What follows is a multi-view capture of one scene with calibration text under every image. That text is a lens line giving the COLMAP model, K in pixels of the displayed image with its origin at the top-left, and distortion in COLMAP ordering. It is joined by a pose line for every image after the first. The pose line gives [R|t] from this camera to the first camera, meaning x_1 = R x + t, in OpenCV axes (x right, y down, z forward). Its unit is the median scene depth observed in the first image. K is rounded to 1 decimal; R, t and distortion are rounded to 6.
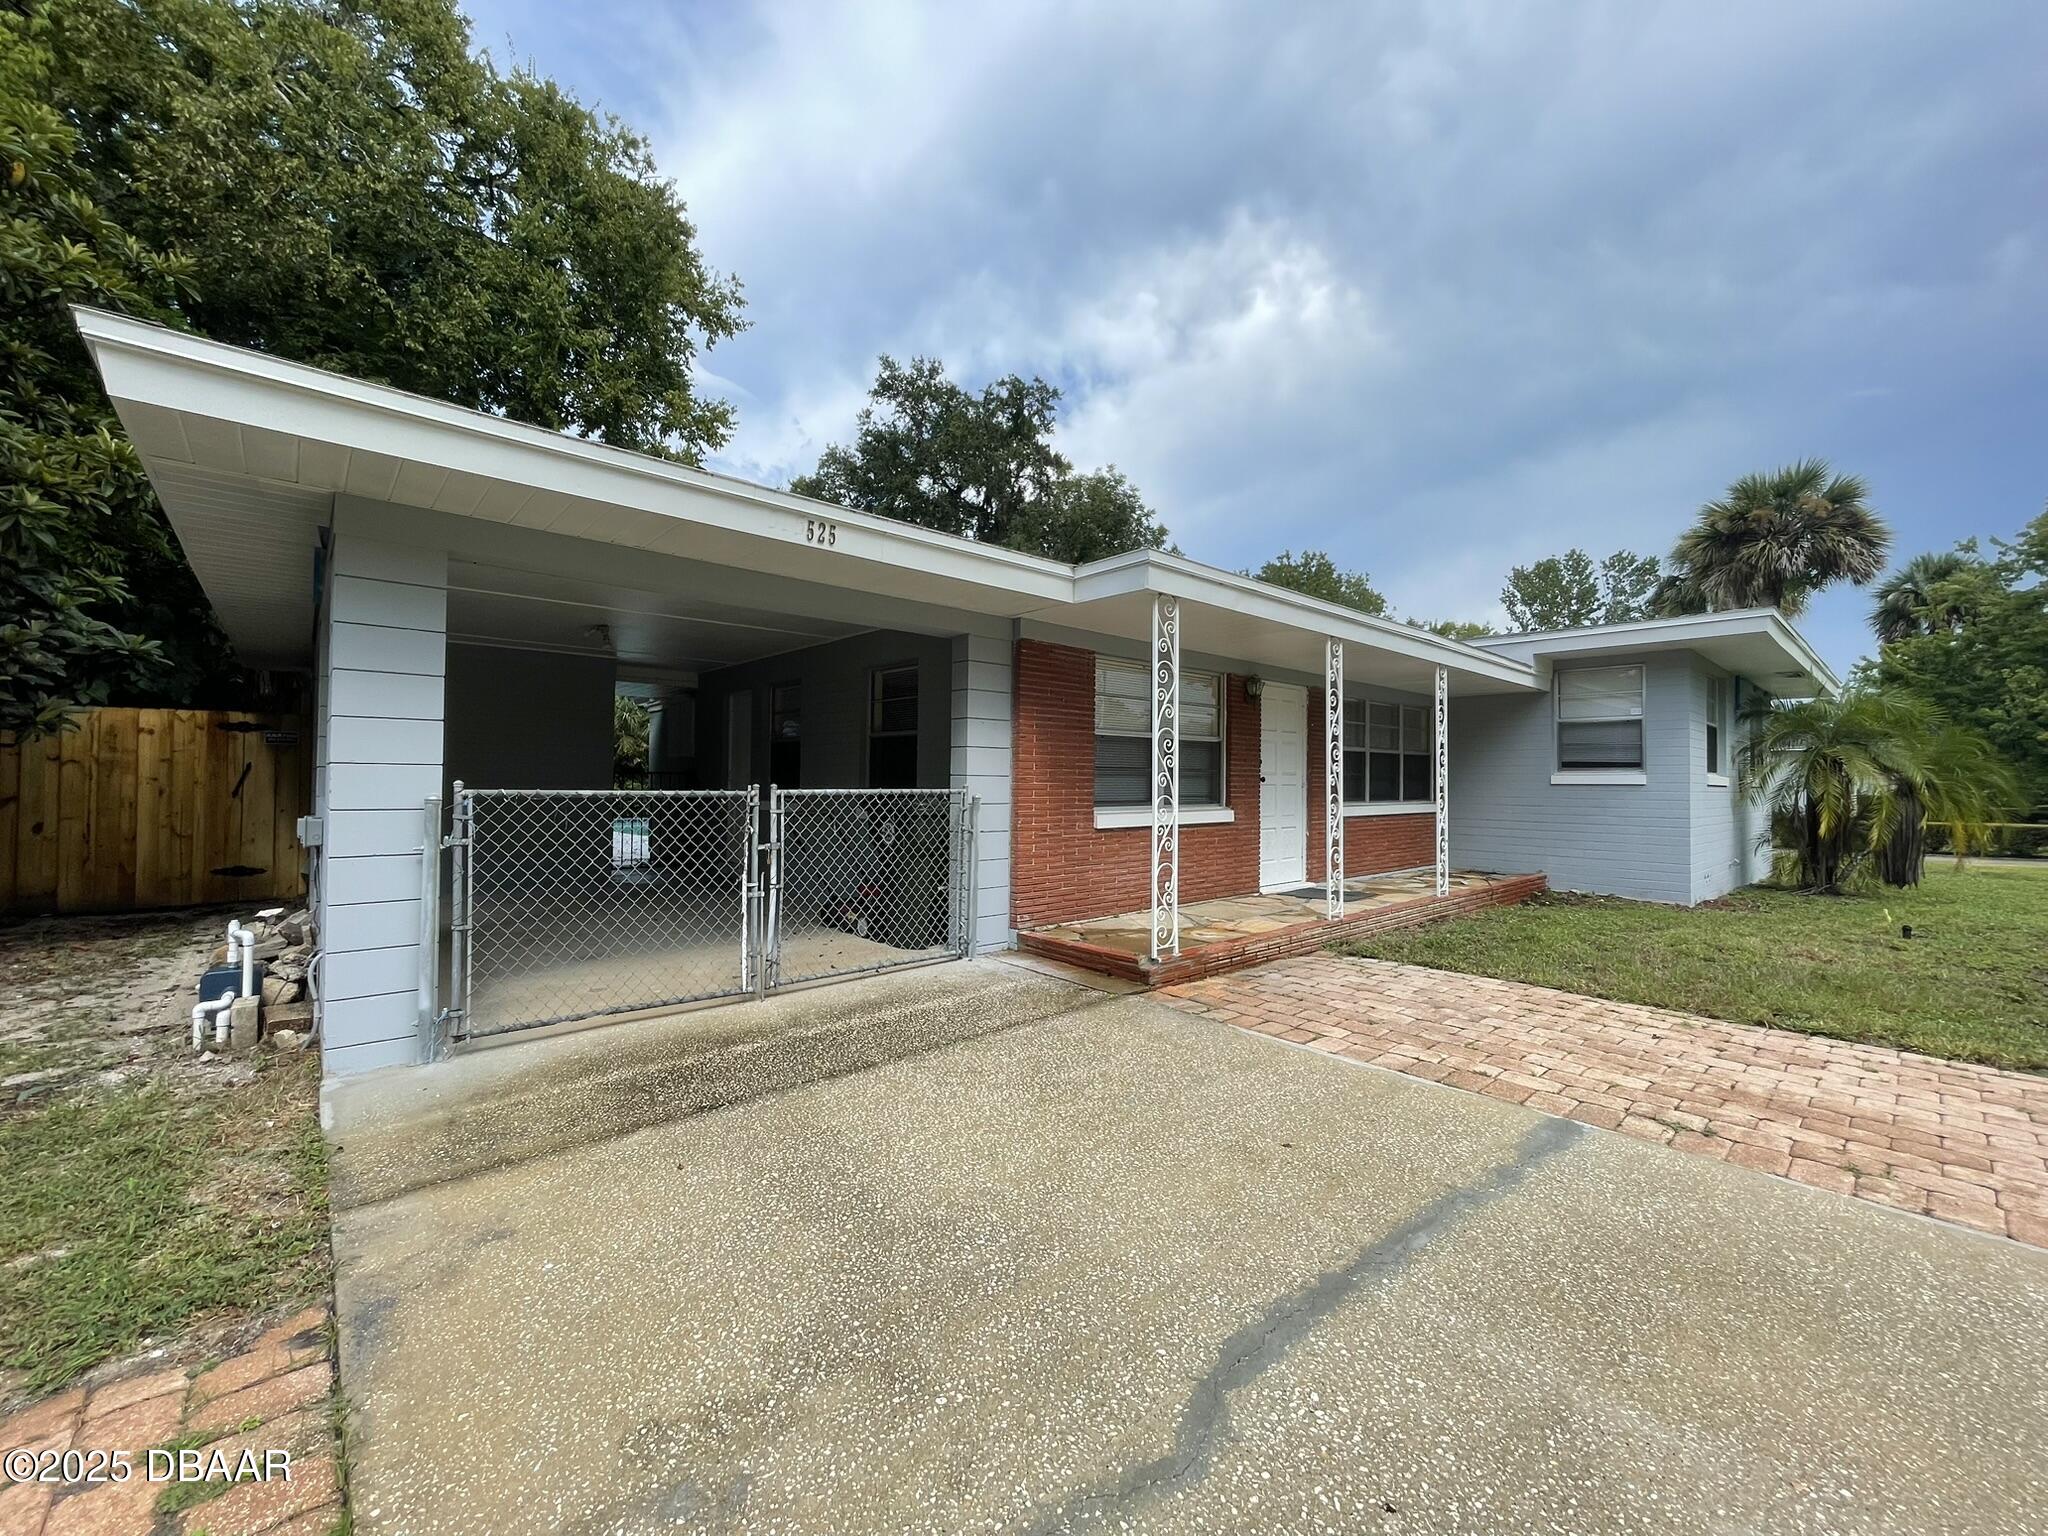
lens RADIAL K [[823.9, 0, 1019.9], [0, 823.9, 762.9], [0, 0, 1]] dist [-0.004628, 0.000044]
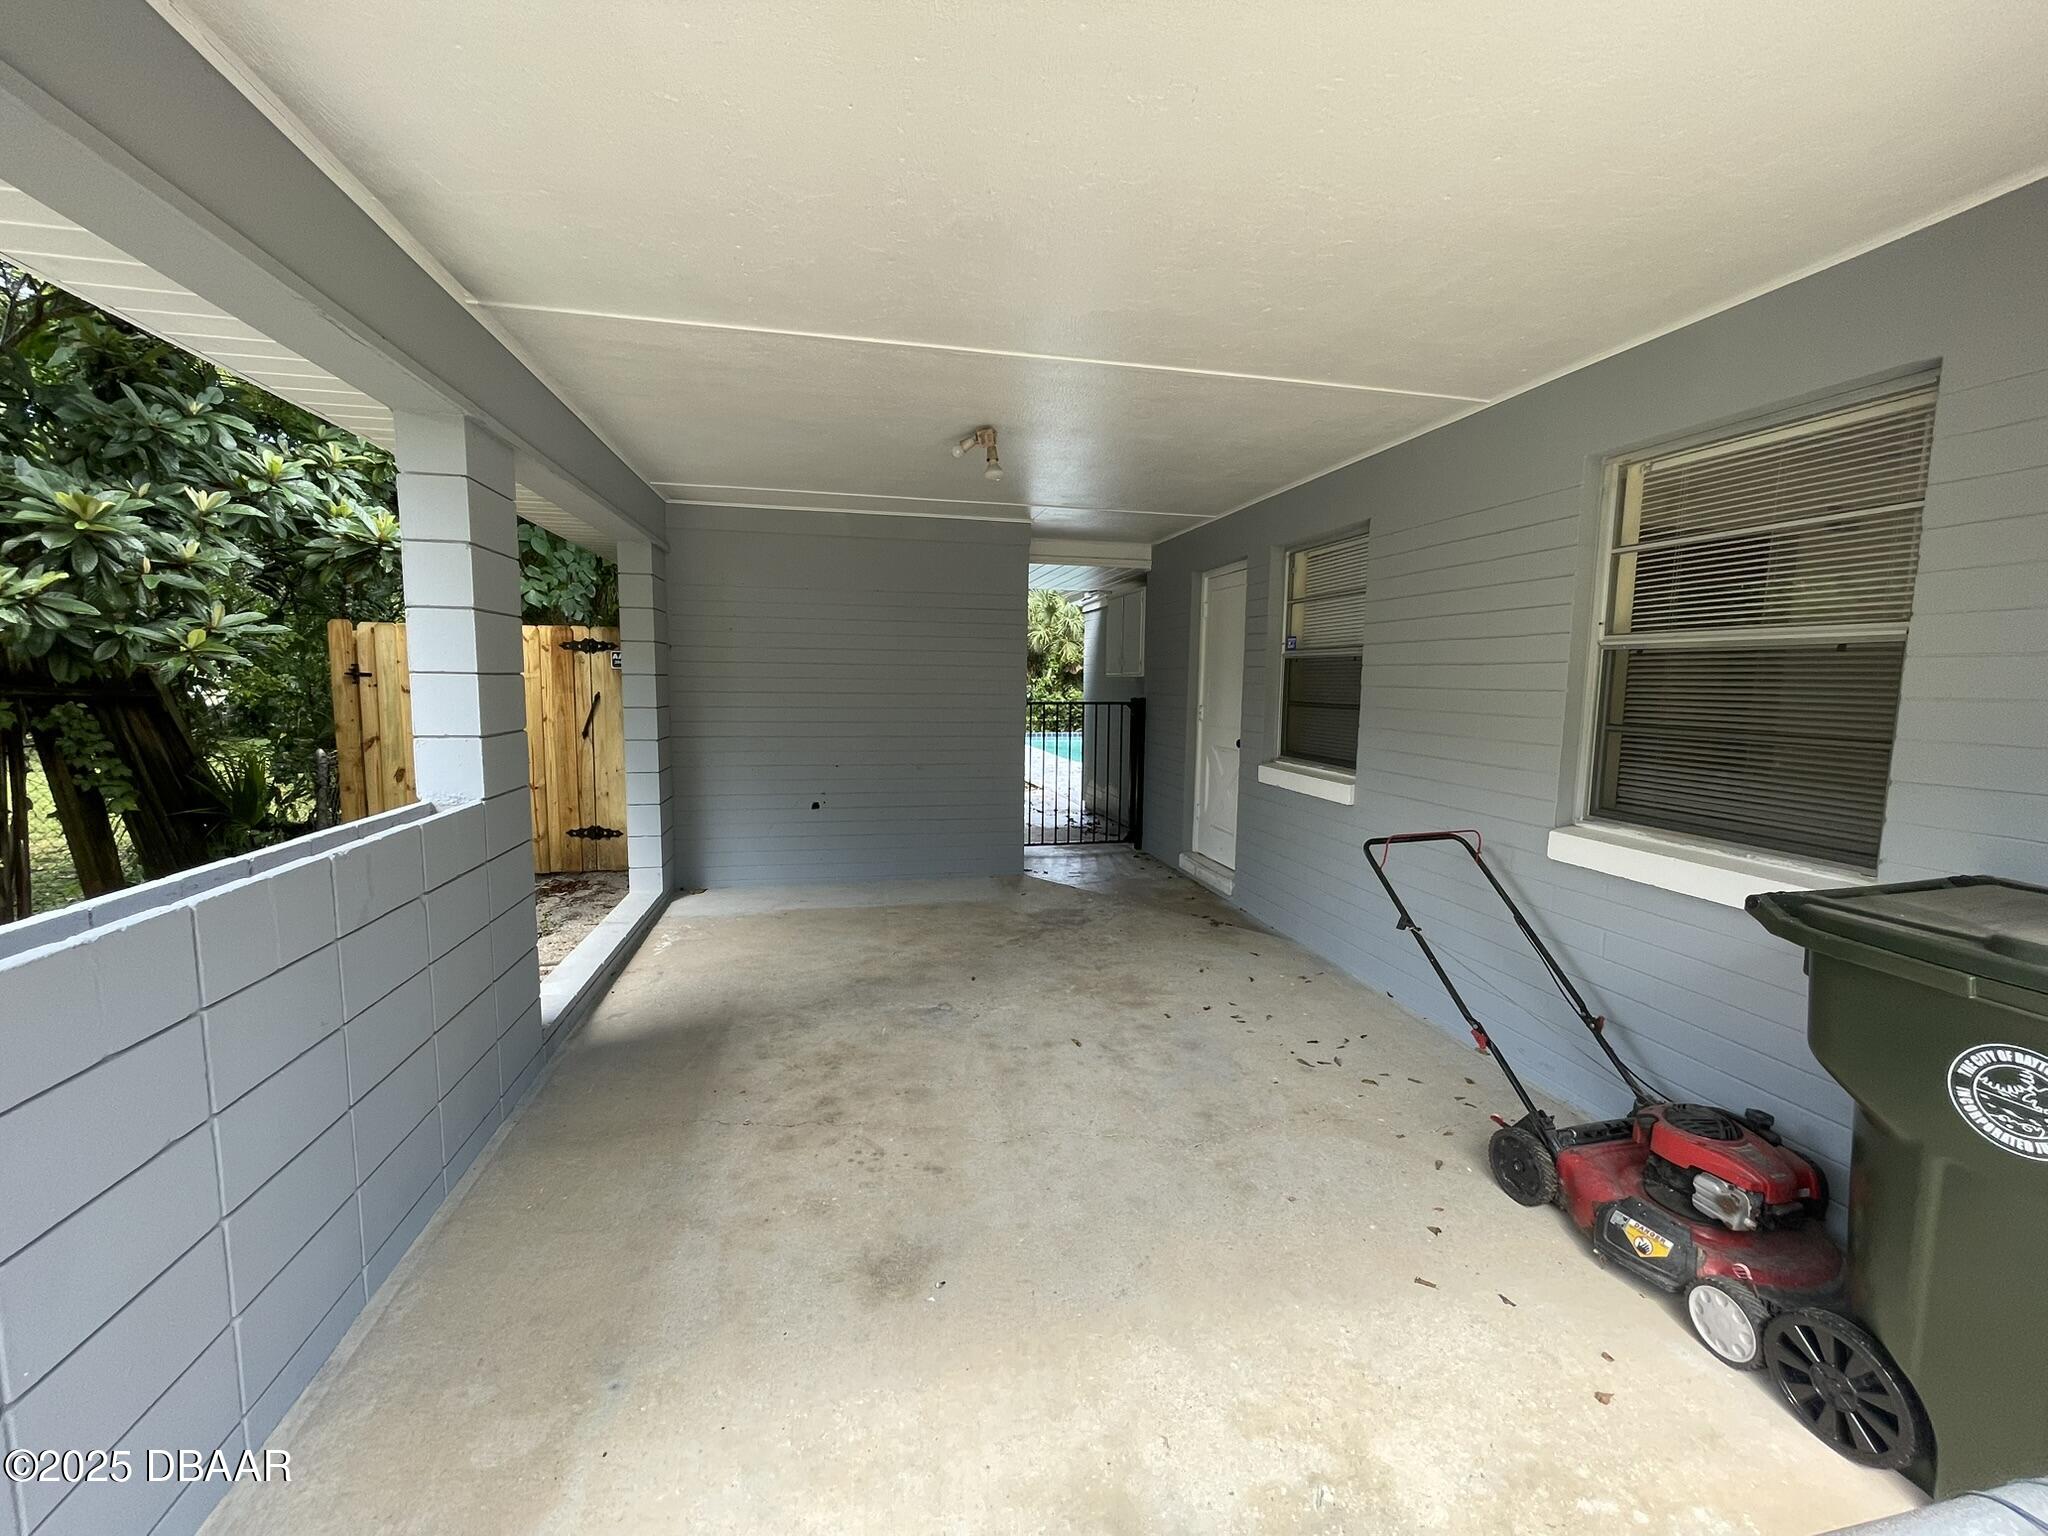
lens RADIAL K [[823.9, 0, 1034.4], [0, 823.9, 760.4], [0, 0, 1]] dist [-0.004628, 0.000044]
pose [[0.880913, 0.049571, -0.470675, -0.165337], [0.004440, 0.993590, 0.112953, -0.017114], [0.473257, -0.101591, 0.875047, 0.389428]]
